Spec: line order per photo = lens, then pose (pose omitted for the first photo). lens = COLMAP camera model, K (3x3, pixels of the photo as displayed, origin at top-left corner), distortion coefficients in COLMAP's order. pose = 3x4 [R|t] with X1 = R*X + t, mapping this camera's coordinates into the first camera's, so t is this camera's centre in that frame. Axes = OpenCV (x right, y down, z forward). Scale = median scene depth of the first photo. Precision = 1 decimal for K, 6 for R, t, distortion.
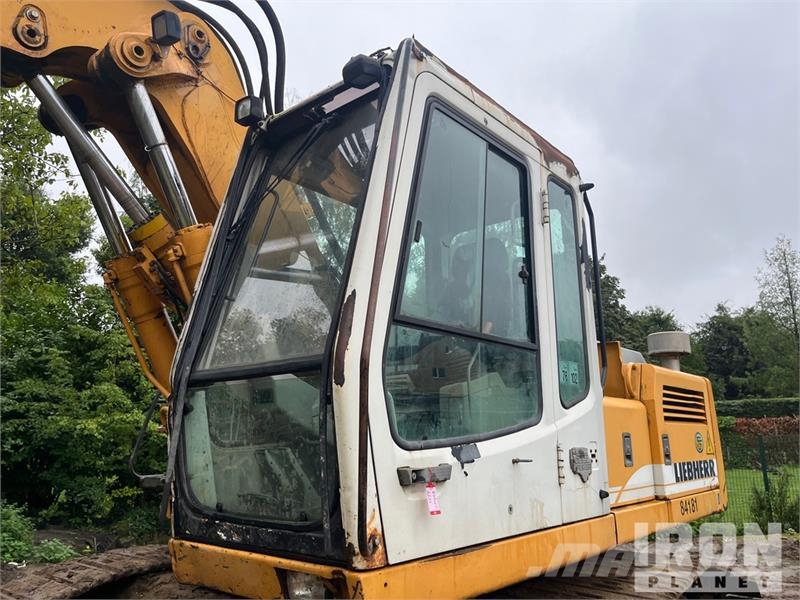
lens RADIAL K [[600.6, 0, 388.4], [0, 600.6, 298.7], [0, 0, 1]] dist [0.036203, -0.046258]
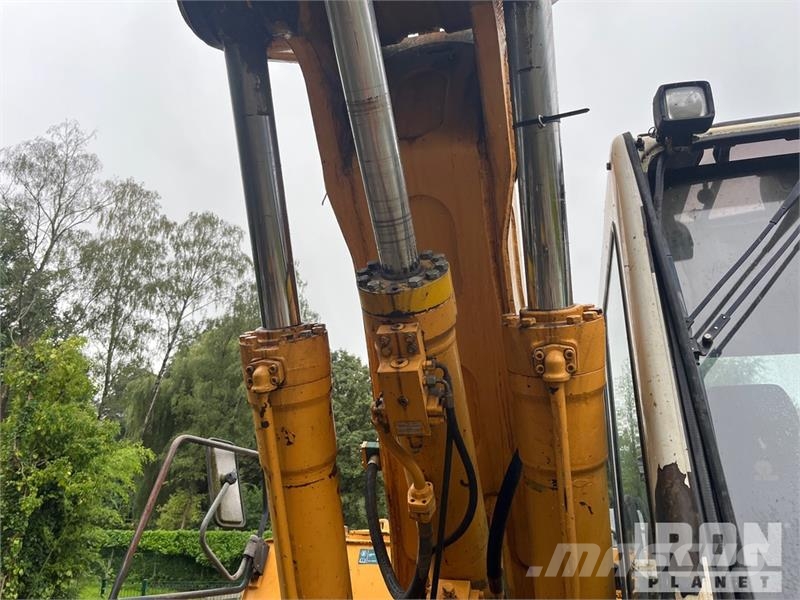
lens RADIAL K [[600.6, 0, 388.4], [0, 600.6, 298.7], [0, 0, 1]] dist [0.036203, -0.046258]
pose [[0.903131, 0.179607, 0.389994, -0.637941], [-0.121172, 0.978001, -0.169801, -0.028300], [-0.411912, 0.106096, 0.905026, 0.652320]]
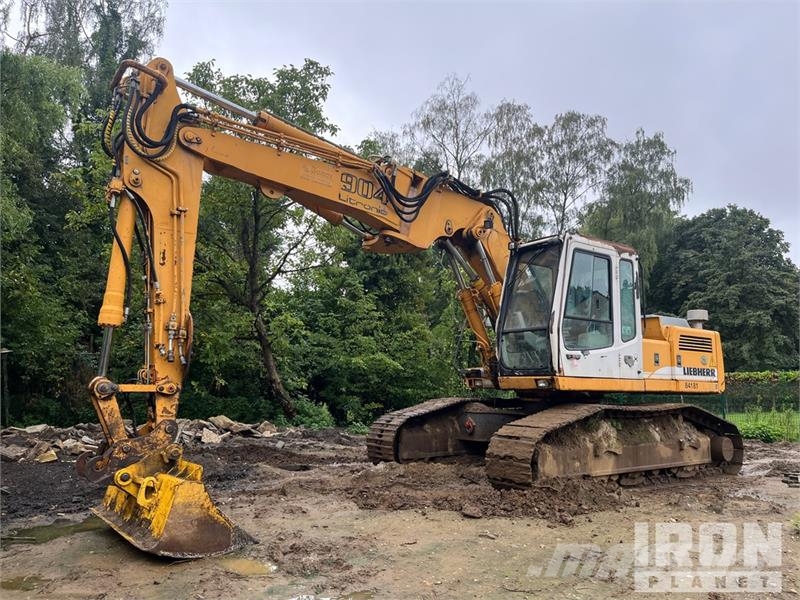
lens RADIAL K [[608.5, 0, 396.3], [0, 608.5, 297.9], [0, 0, 1]] dist [0.070174, -0.106199]
pose [[0.972801, -0.013310, -0.231258, -0.094998], [0.030970, 0.996858, 0.072903, -0.294112], [0.229561, -0.078083, 0.970157, -2.193454]]
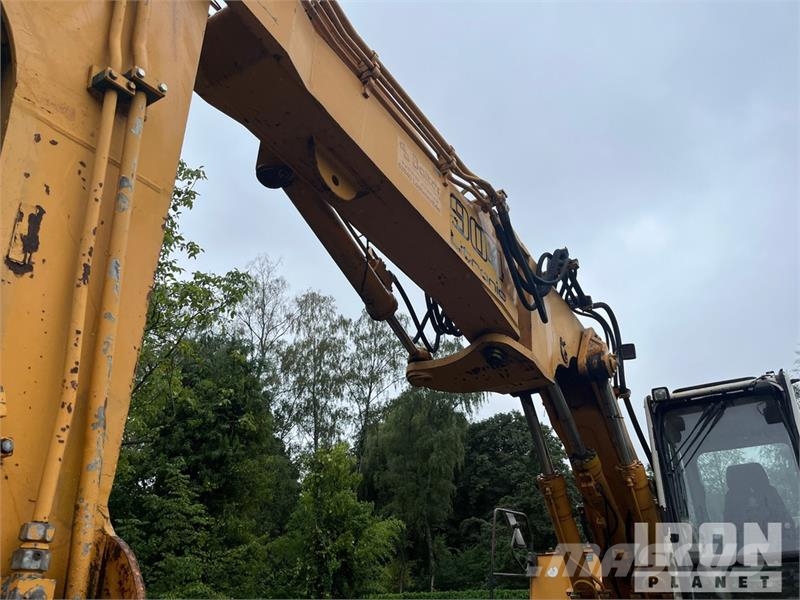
lens RADIAL K [[600.6, 0, 388.4], [0, 600.6, 298.7], [0, 0, 1]] dist [0.036203, -0.046258]
pose [[0.989178, 0.045155, 0.139598, -1.267037], [-0.009707, 0.969519, -0.244826, -0.144775], [-0.146398, 0.240821, 0.959465, -0.626028]]
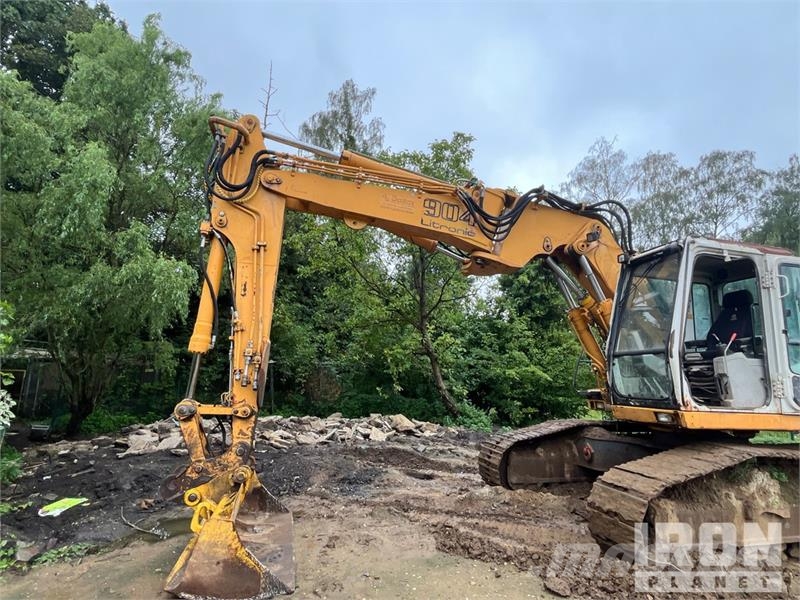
lens RADIAL K [[427.3, 0, 402.7], [0, 427.3, 299.0], [0, 0, 1]] dist [-0.003864, 0.002841]
pose [[0.816851, -0.068410, -0.572778, 0.054261], [0.082993, 0.996550, -0.000664, -0.208637], [0.570847, -0.046994, 0.819710, -1.215473]]
